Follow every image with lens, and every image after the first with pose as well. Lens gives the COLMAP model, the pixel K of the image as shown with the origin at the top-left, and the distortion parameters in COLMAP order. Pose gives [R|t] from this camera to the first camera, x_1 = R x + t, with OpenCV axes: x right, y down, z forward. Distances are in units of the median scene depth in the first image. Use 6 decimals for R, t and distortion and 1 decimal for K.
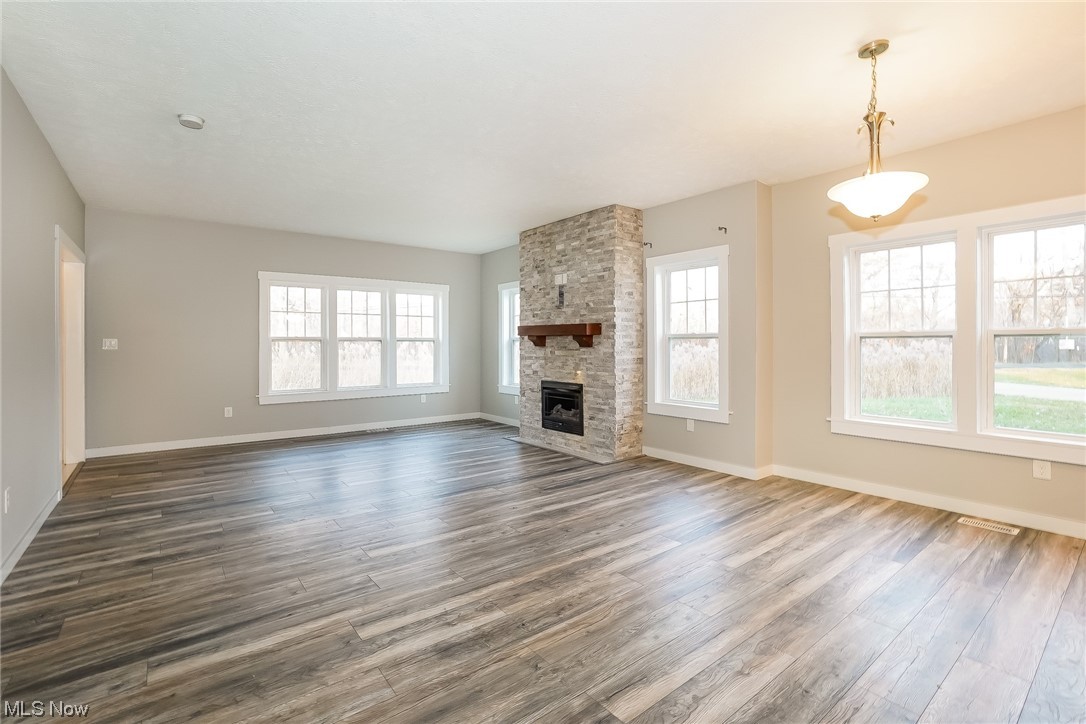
lens RADIAL K [[480.4, 0, 534.7], [0, 480.4, 346.0], [0, 0, 1]] dist [-0.040098, 0.008182]
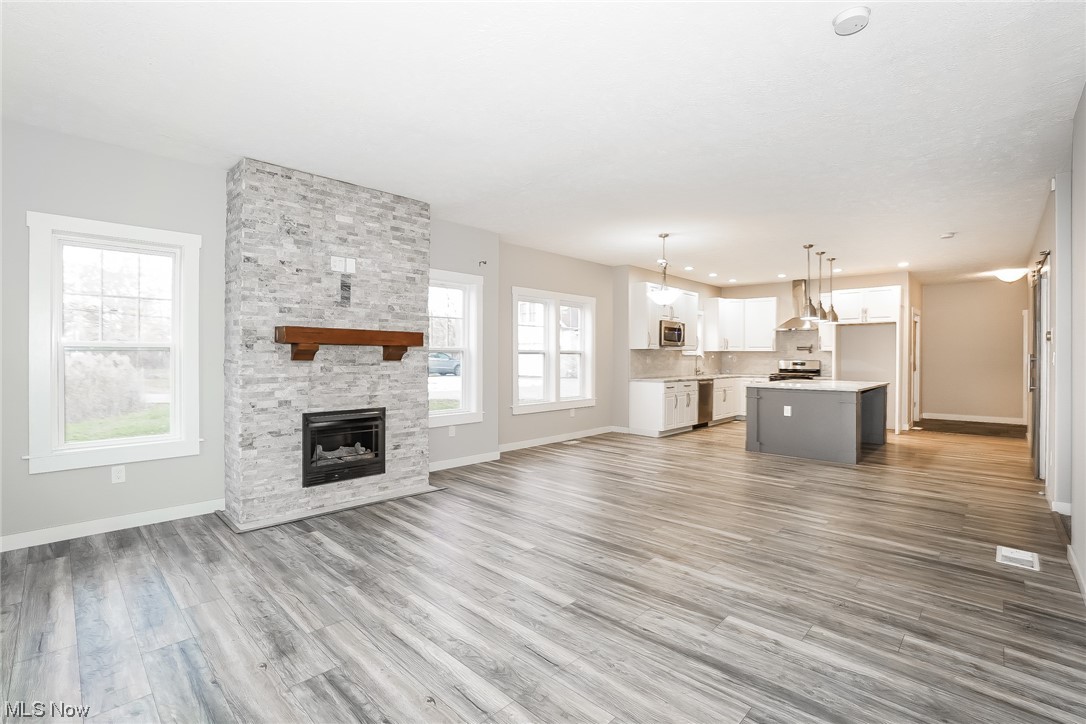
lens RADIAL K [[504.6, 0, 543.0], [0, 504.6, 362.0], [0, 0, 1]] dist [-0.082485, 0.022225]
pose [[-0.143725, -0.011620, 0.989549, -0.762063], [0.000498, 0.999930, 0.011815, -0.005445], [-0.989618, 0.002191, -0.143709, 0.872118]]
